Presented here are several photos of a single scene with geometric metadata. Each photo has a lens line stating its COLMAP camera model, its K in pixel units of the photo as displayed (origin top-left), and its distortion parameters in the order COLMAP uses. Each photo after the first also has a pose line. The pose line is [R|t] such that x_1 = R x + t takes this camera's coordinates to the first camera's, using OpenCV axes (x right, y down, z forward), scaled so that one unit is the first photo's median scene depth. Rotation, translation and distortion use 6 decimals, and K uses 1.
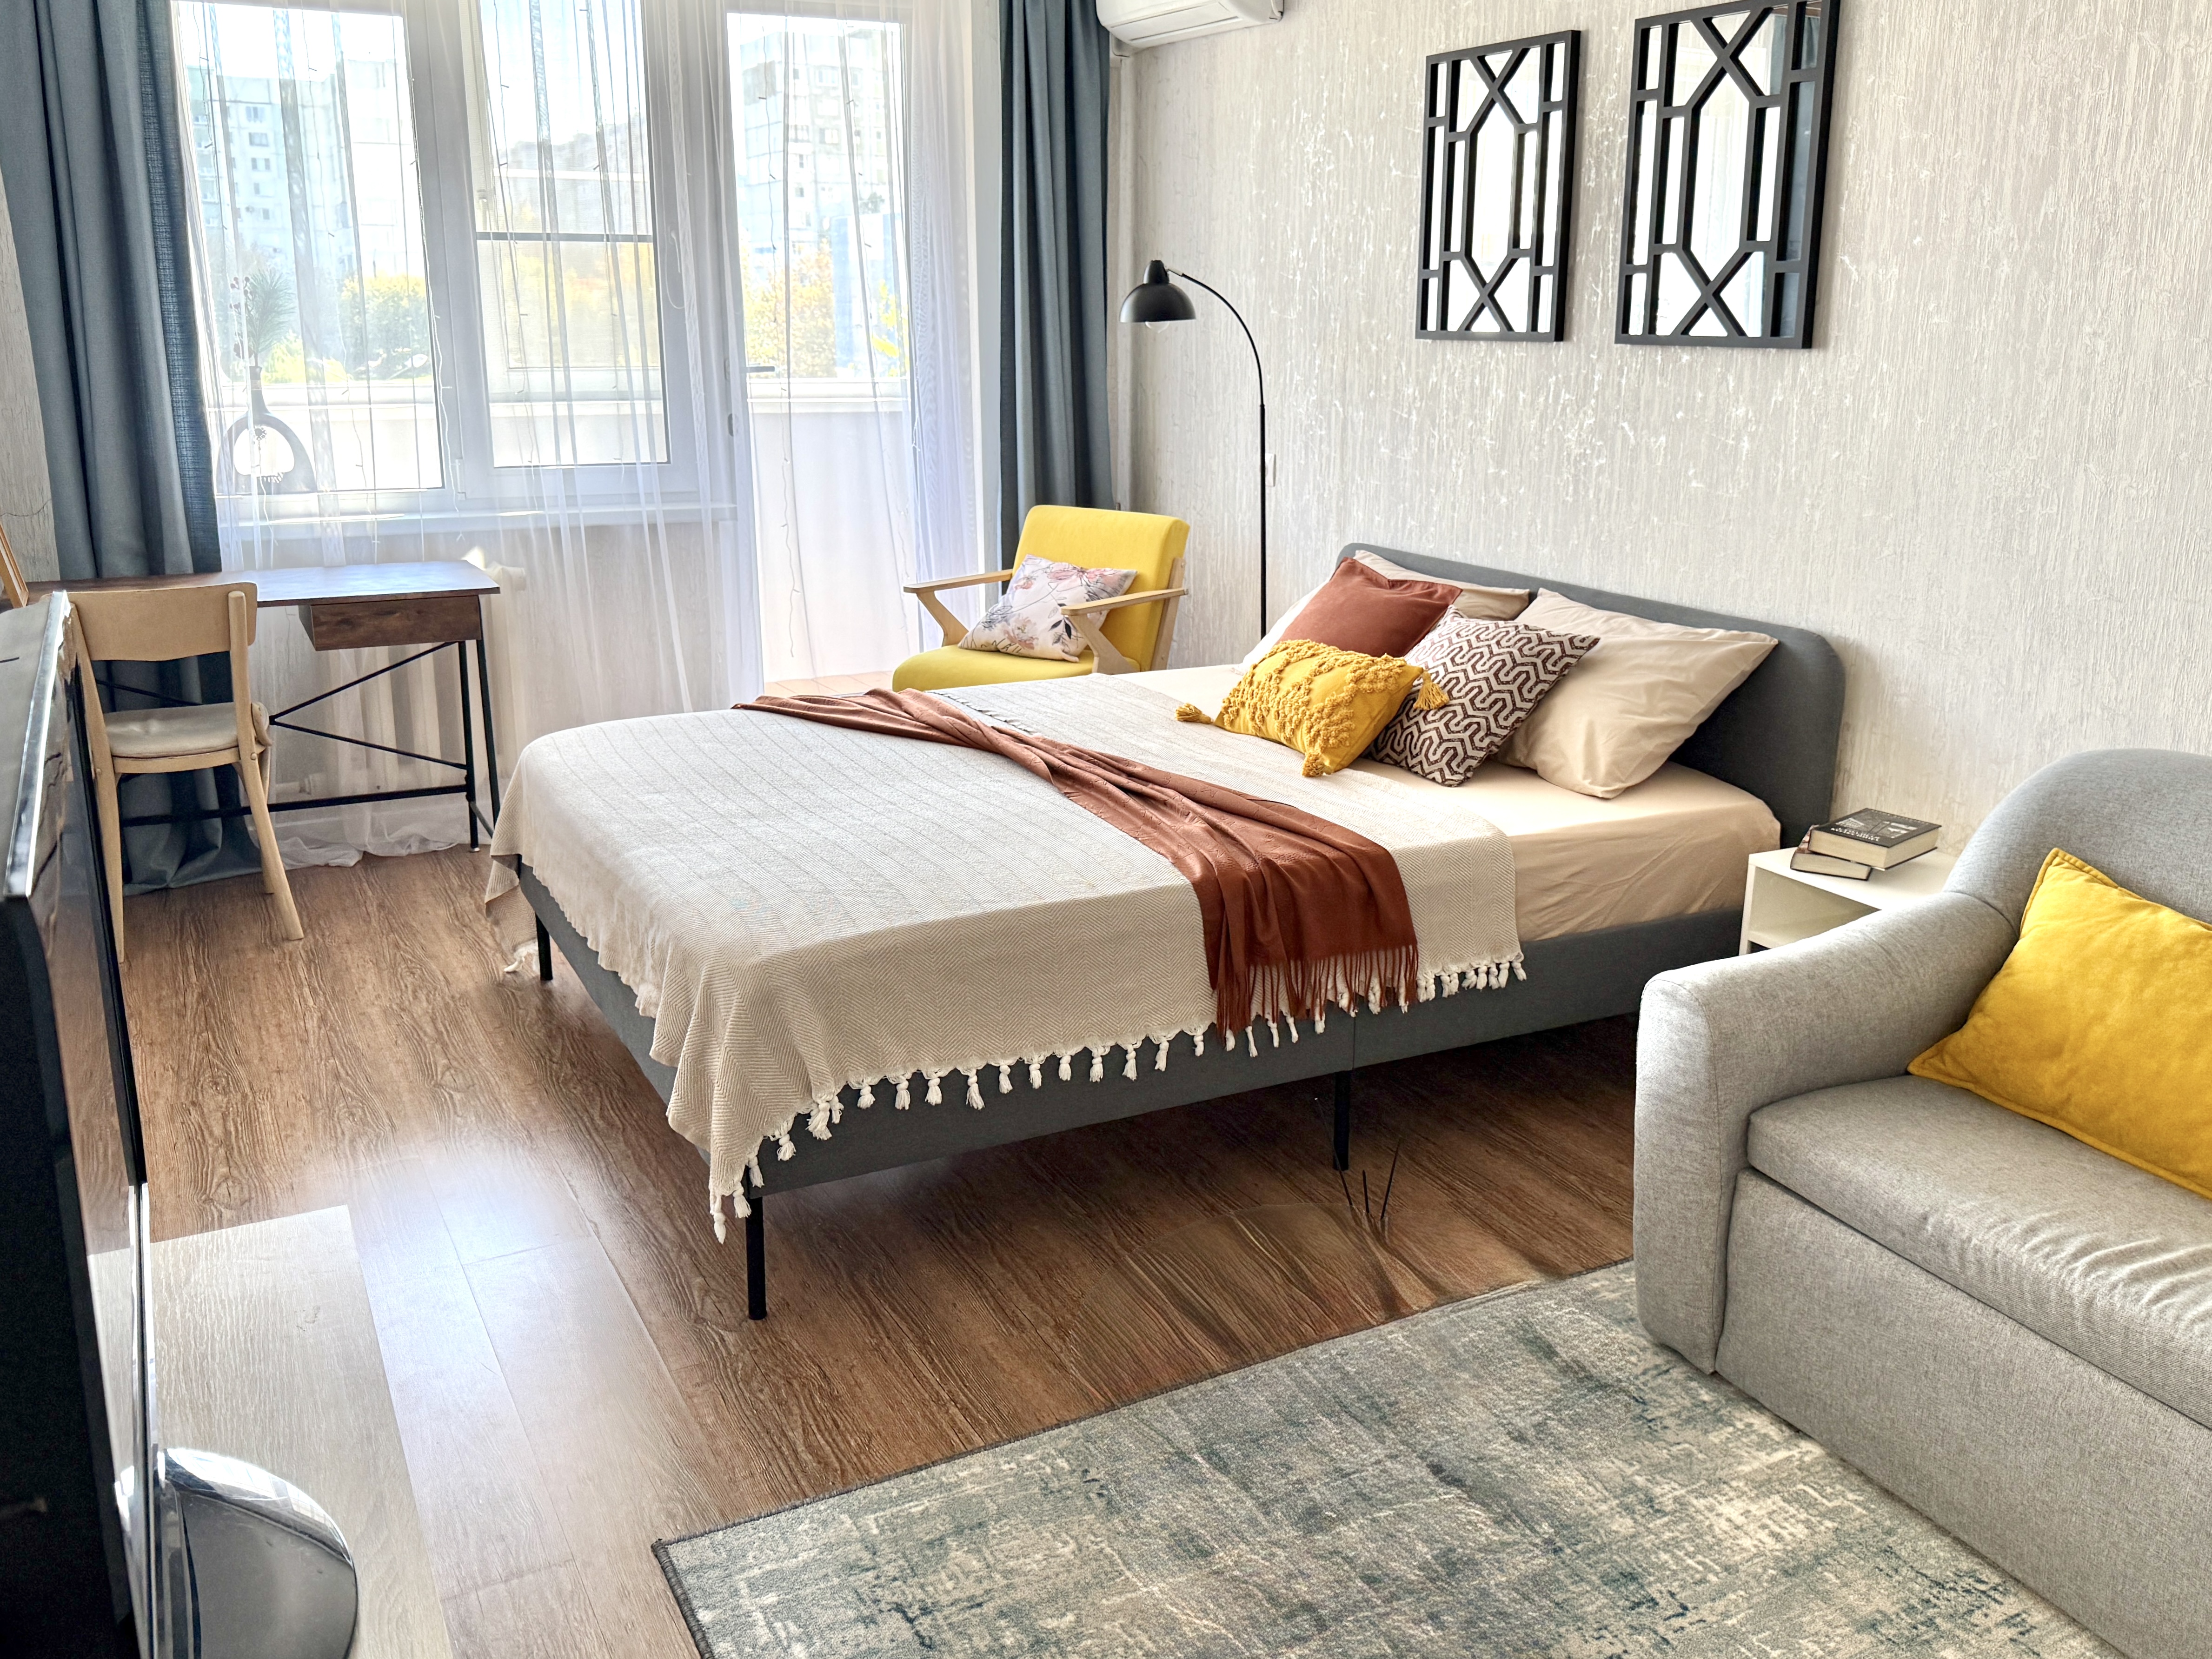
lens RADIAL K [[2083.8, 0, 1106.0], [0, 2083.8, 829.5], [0, 0, 1]] dist [0.214190, -0.369701]
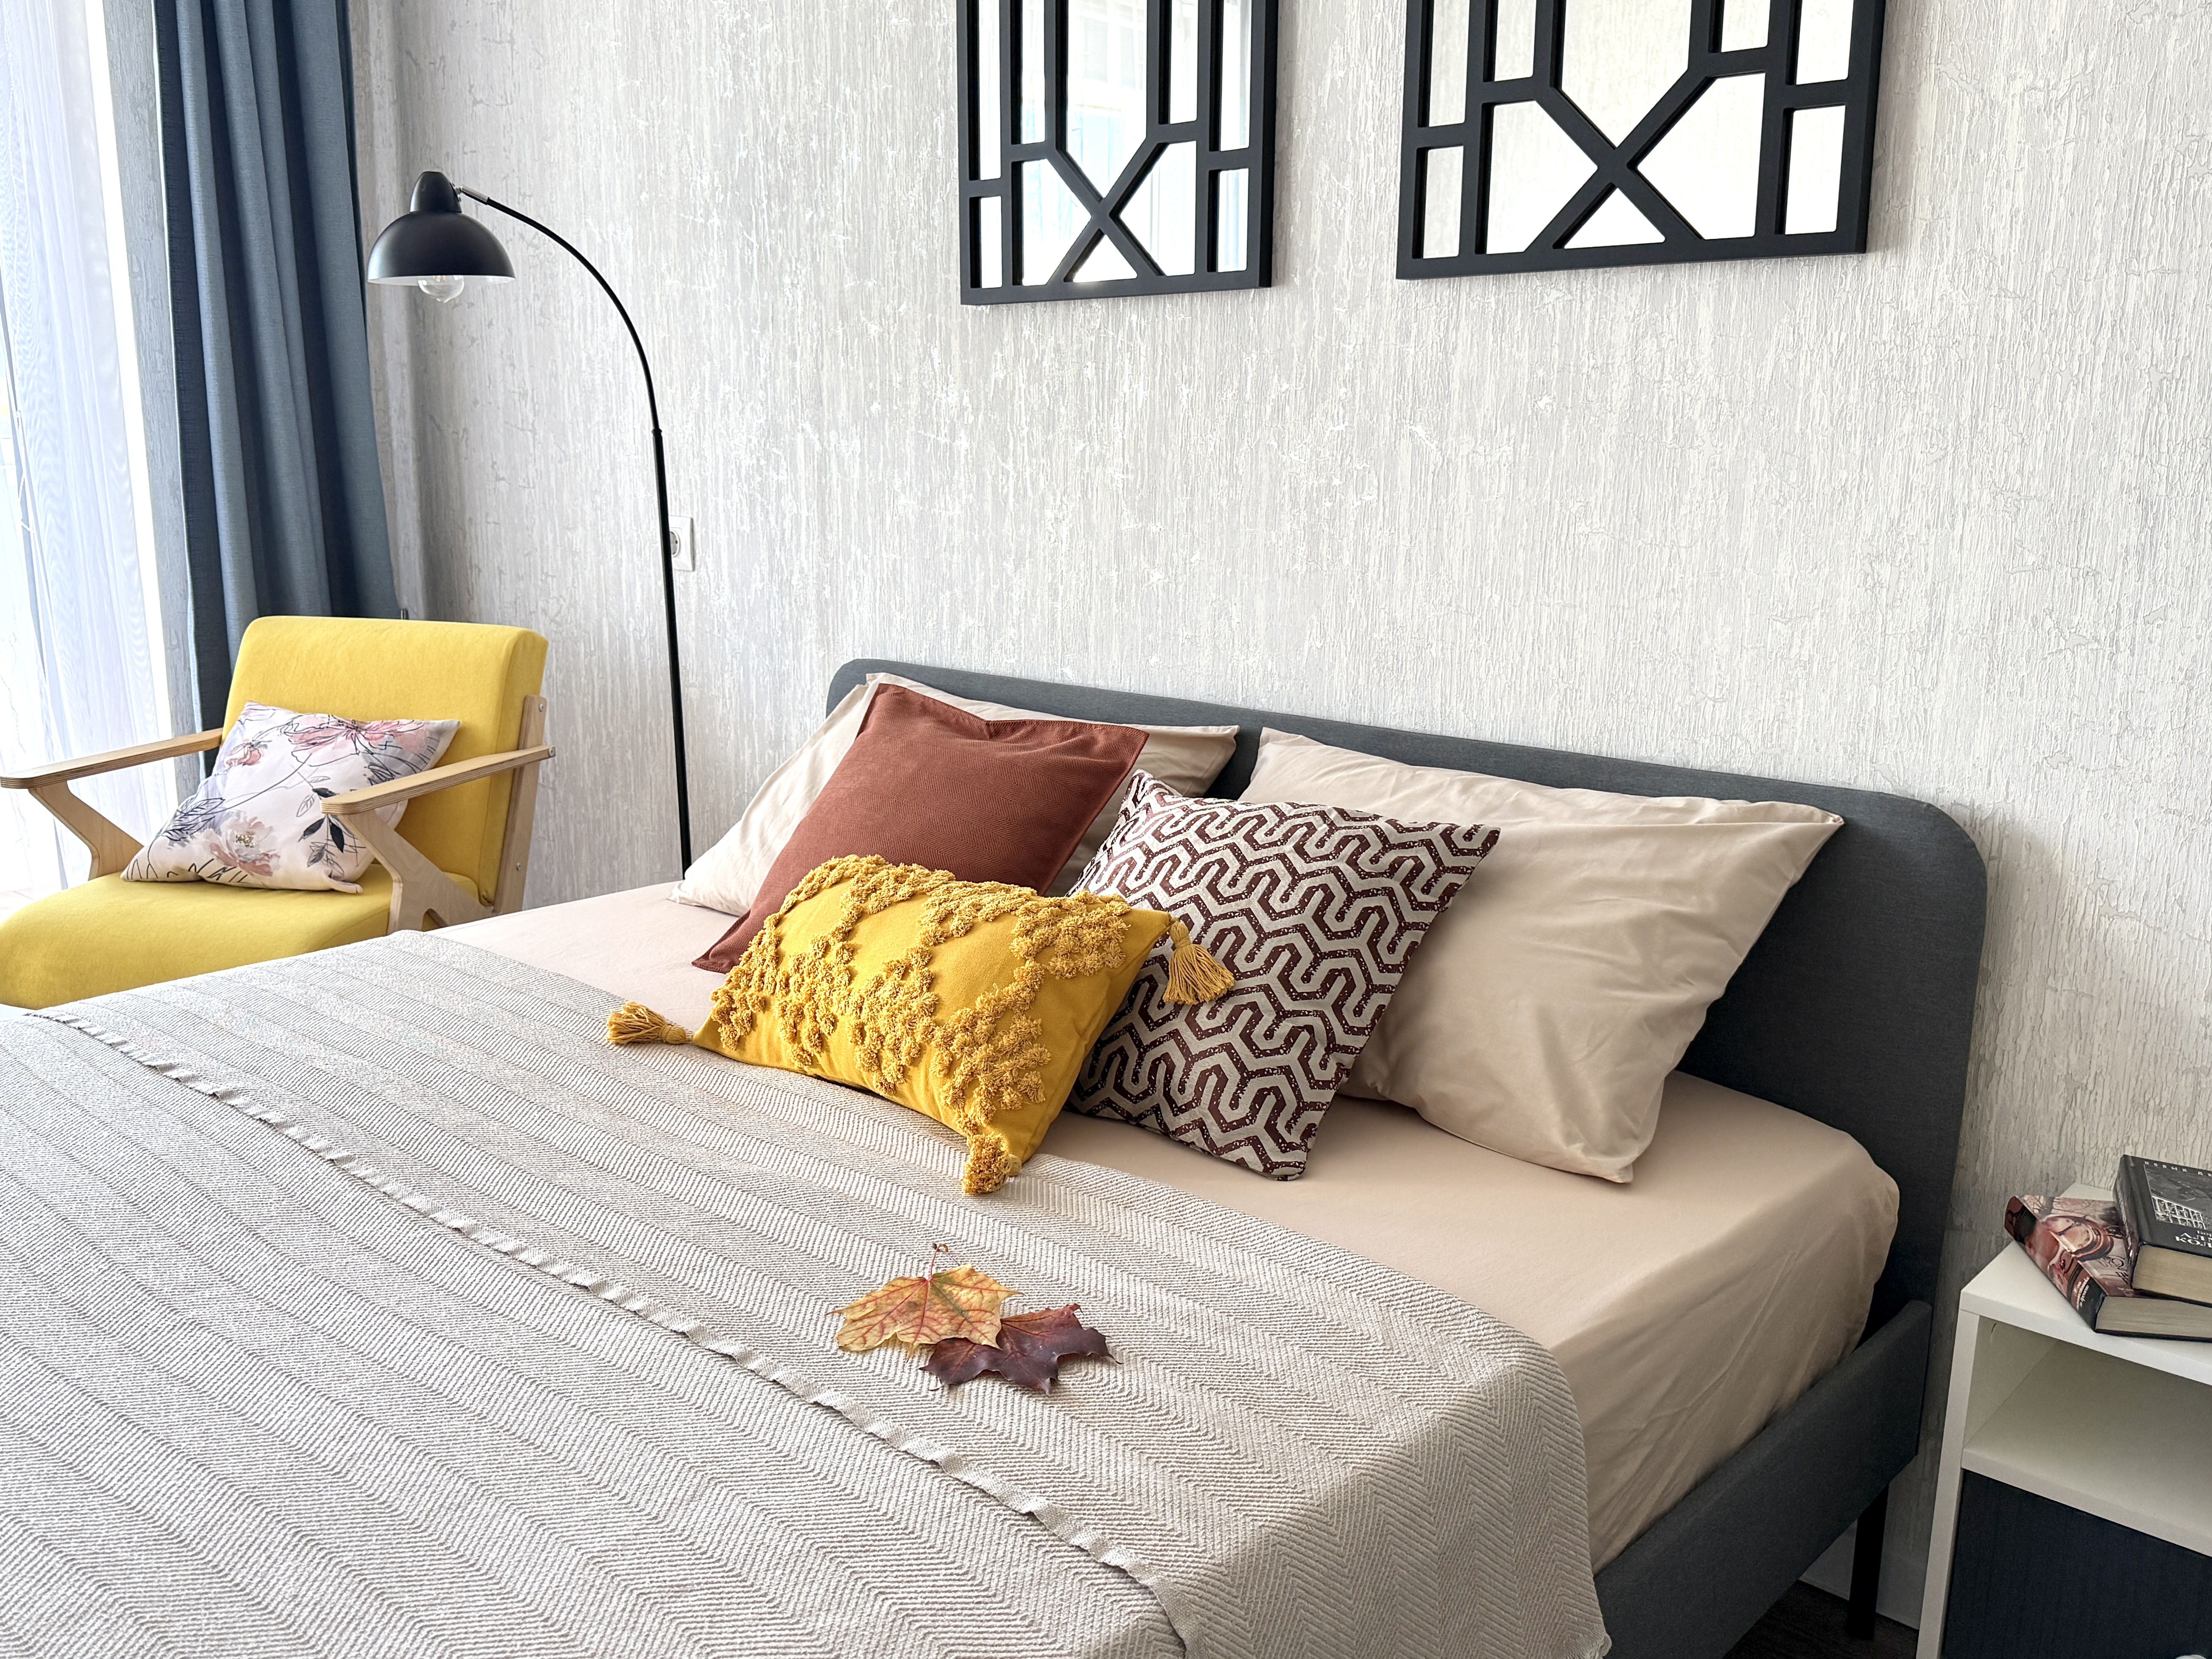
lens RADIAL K [[2149.5, 0, 1114.7], [0, 2149.5, 783.3], [0, 0, 1]] dist [0.188159, -0.487149]
pose [[0.942023, -0.064660, 0.329261, -0.018723], [0.089400, 0.994154, -0.060547, -0.076248], [-0.323421, 0.086472, 0.942296, 0.528383]]
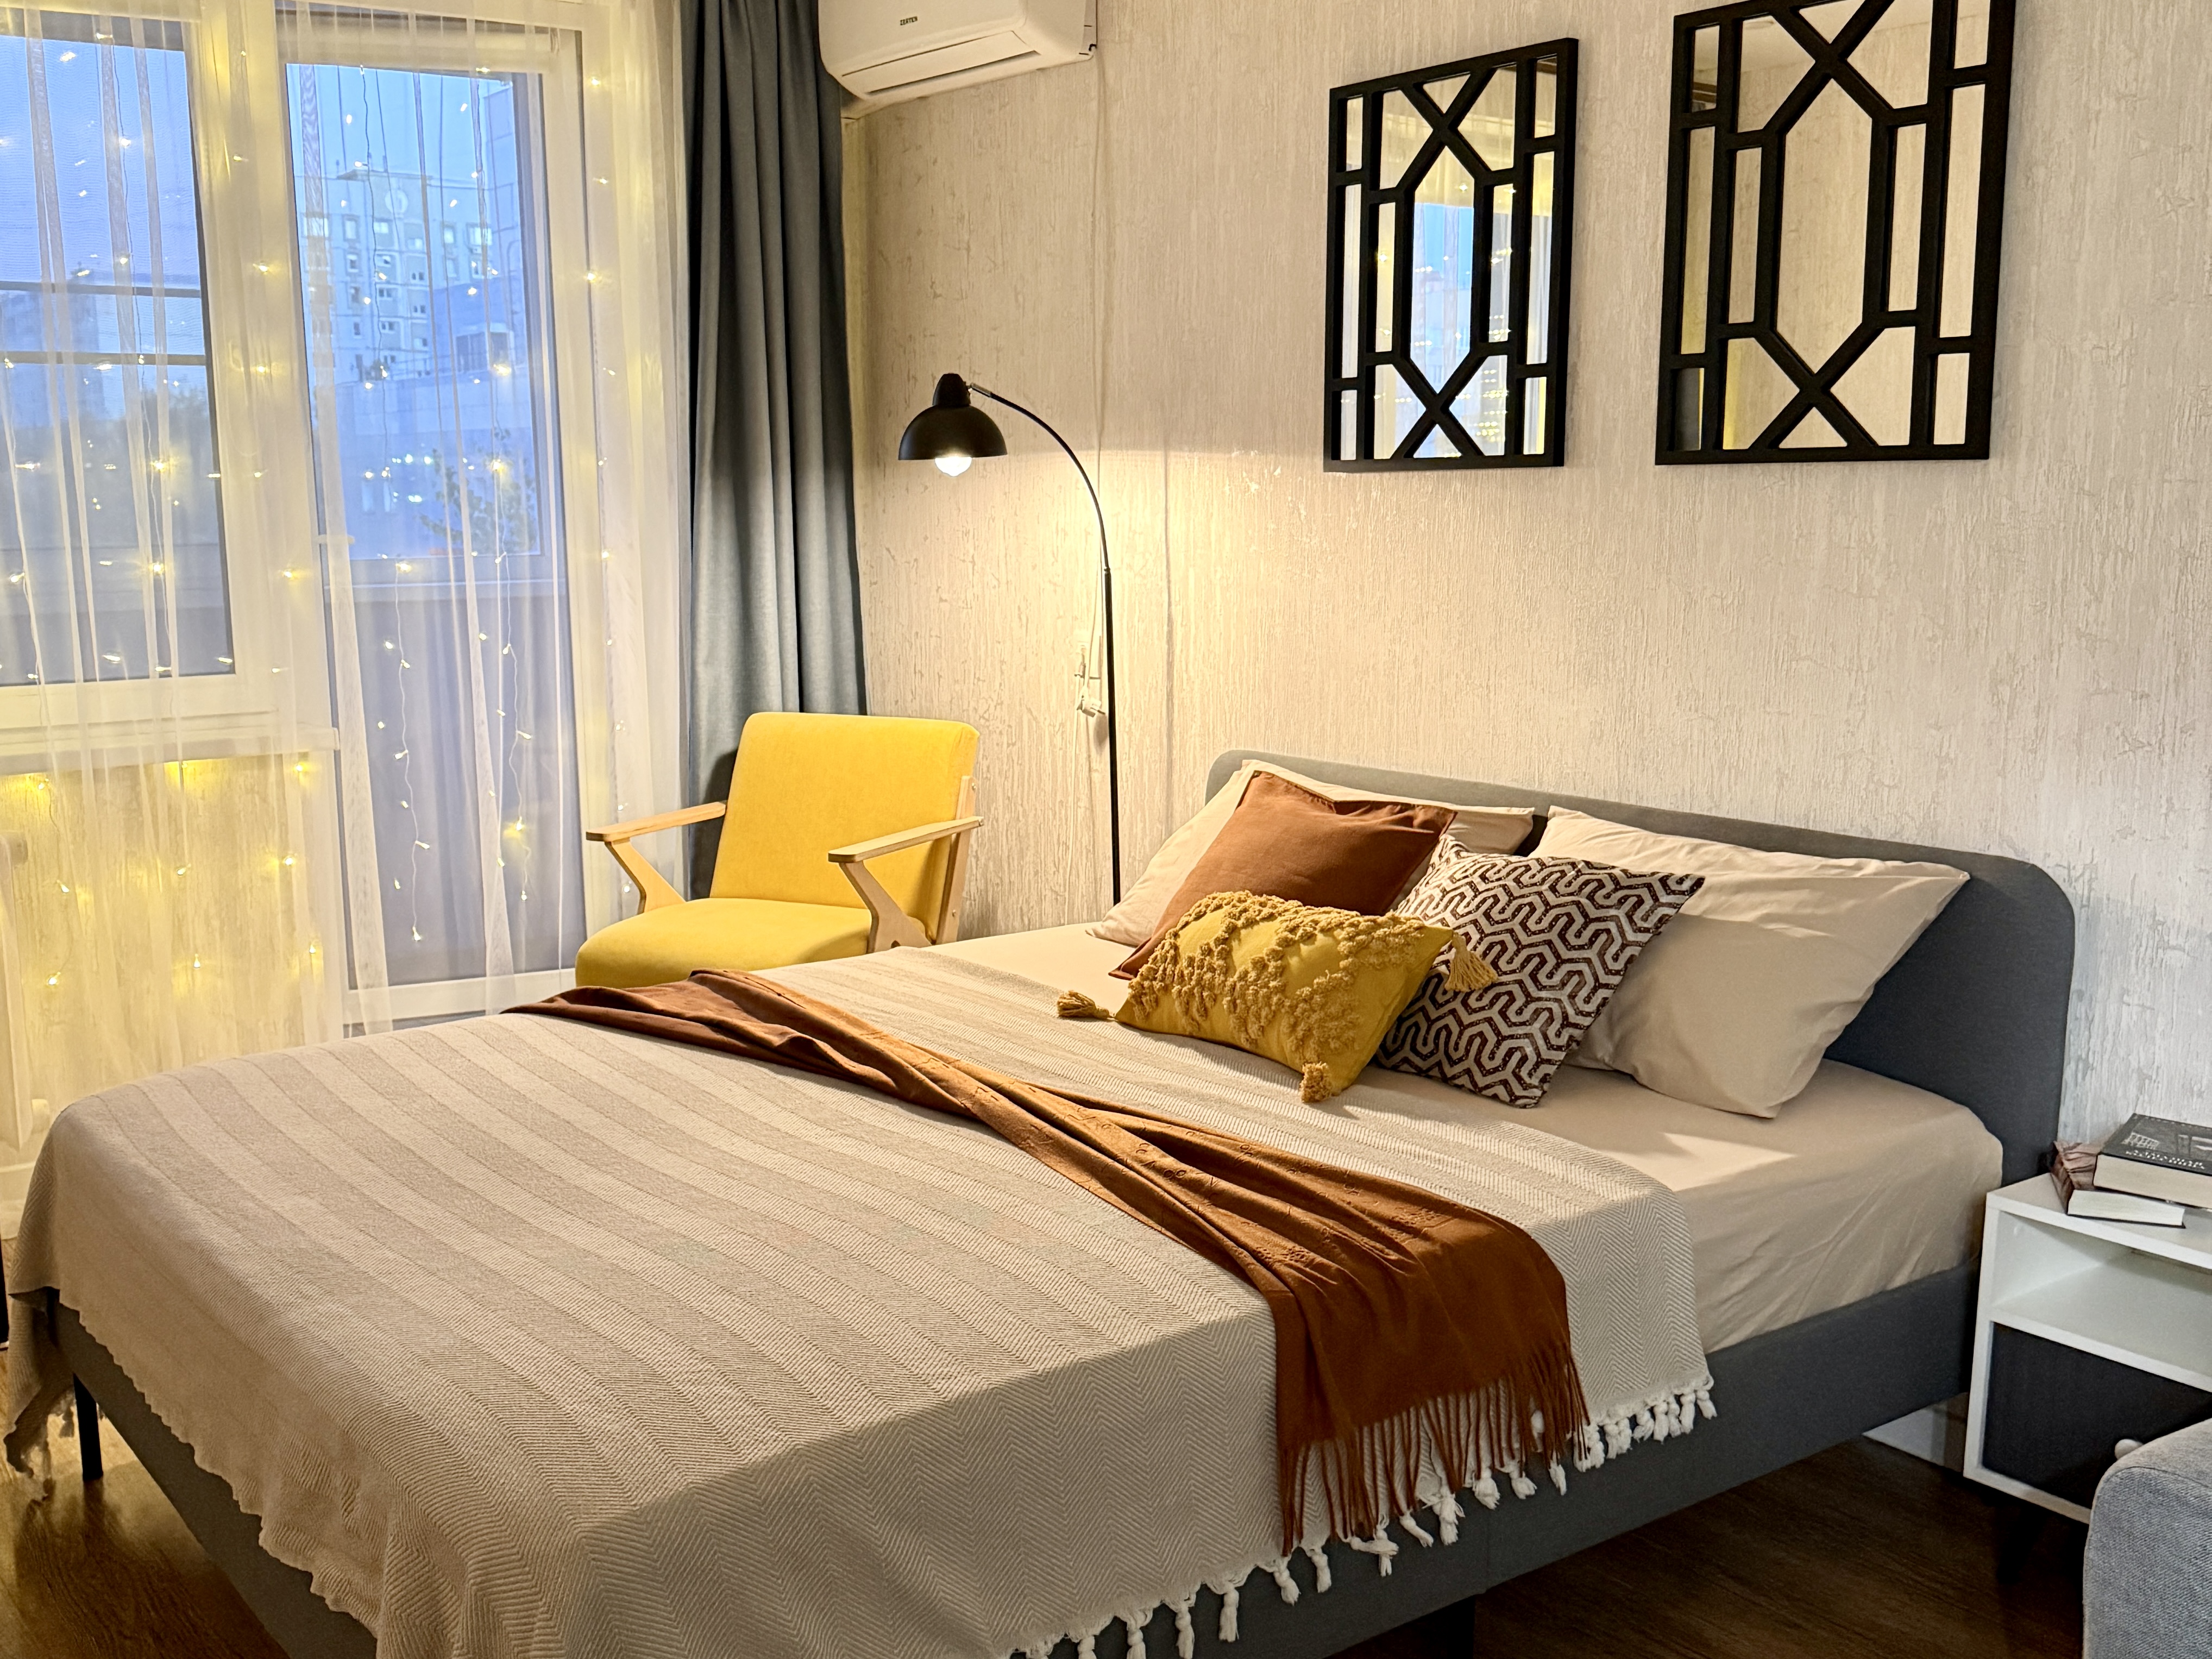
lens RADIAL K [[2457.1, 0, 1000.9], [0, 2457.1, 856.5], [0, 0, 1]] dist [0.245284, -0.607956]
pose [[0.990673, -0.038529, 0.130699, -0.094377], [0.050733, 0.994524, -0.091366, -0.034032], [-0.126463, 0.097144, 0.987203, 0.221492]]
